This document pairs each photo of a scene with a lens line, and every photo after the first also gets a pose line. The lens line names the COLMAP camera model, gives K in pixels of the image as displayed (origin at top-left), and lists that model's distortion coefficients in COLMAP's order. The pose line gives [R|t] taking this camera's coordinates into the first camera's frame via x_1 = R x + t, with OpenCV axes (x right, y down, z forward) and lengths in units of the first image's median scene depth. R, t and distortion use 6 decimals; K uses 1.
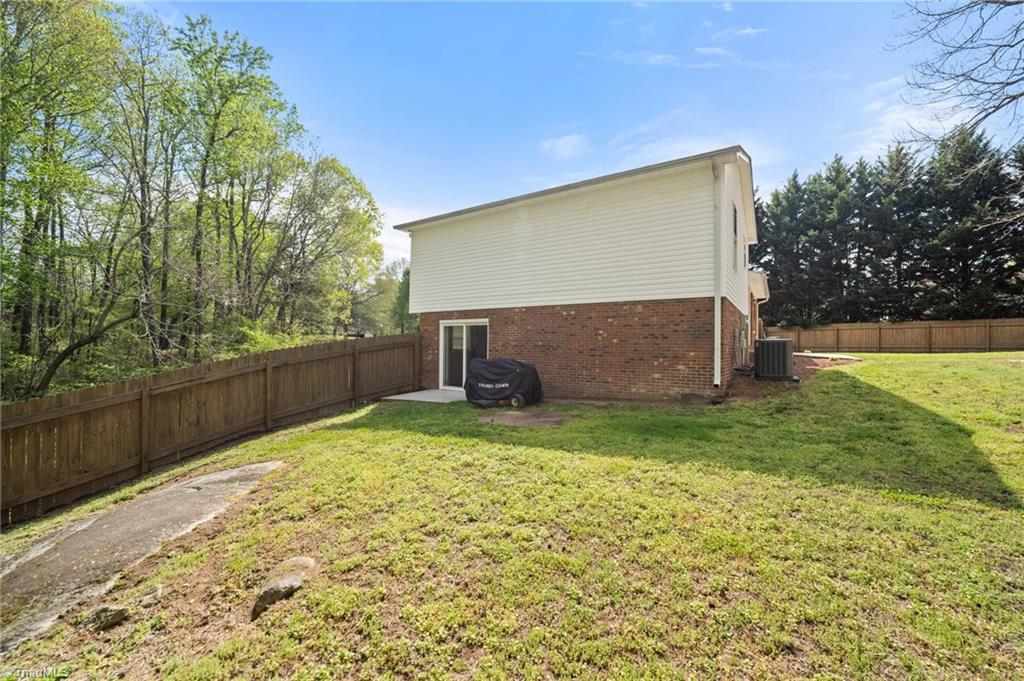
lens RADIAL K [[397.3, 0, 512.5], [0, 397.3, 345.4], [0, 0, 1]] dist [-0.011328, 0.001741]
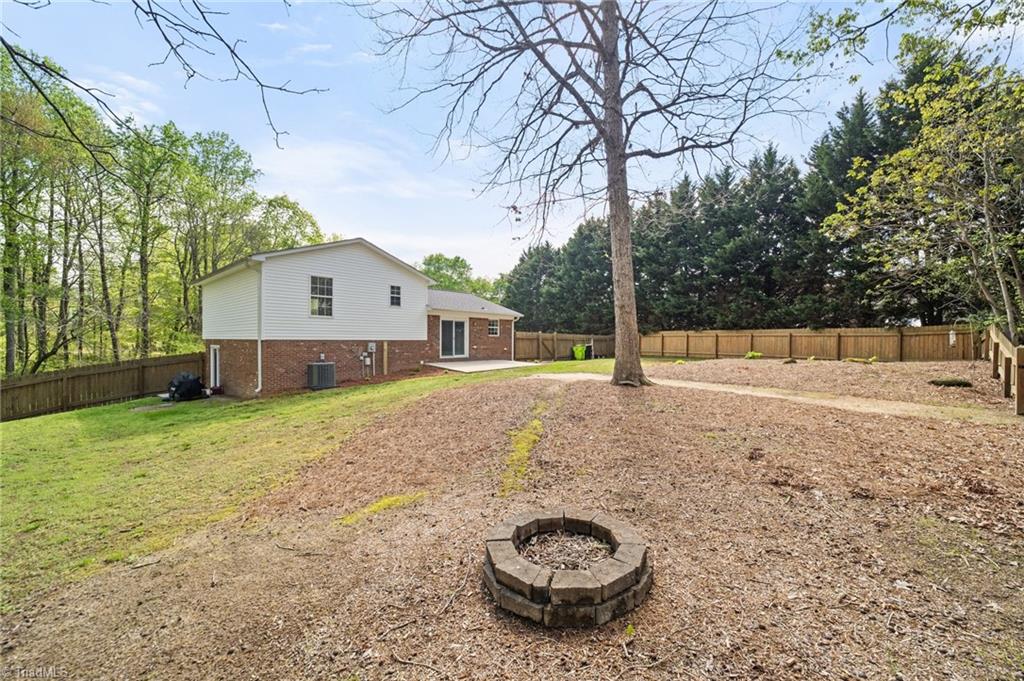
lens RADIAL K [[397.3, 0, 512.6], [0, 397.3, 346.0], [0, 0, 1]] dist [-0.011328, 0.001741]
pose [[0.992058, -0.005922, -0.125646, 1.116089], [0.007509, 0.999898, 0.012156, -0.065173], [0.125561, -0.013003, 0.992001, -0.329774]]
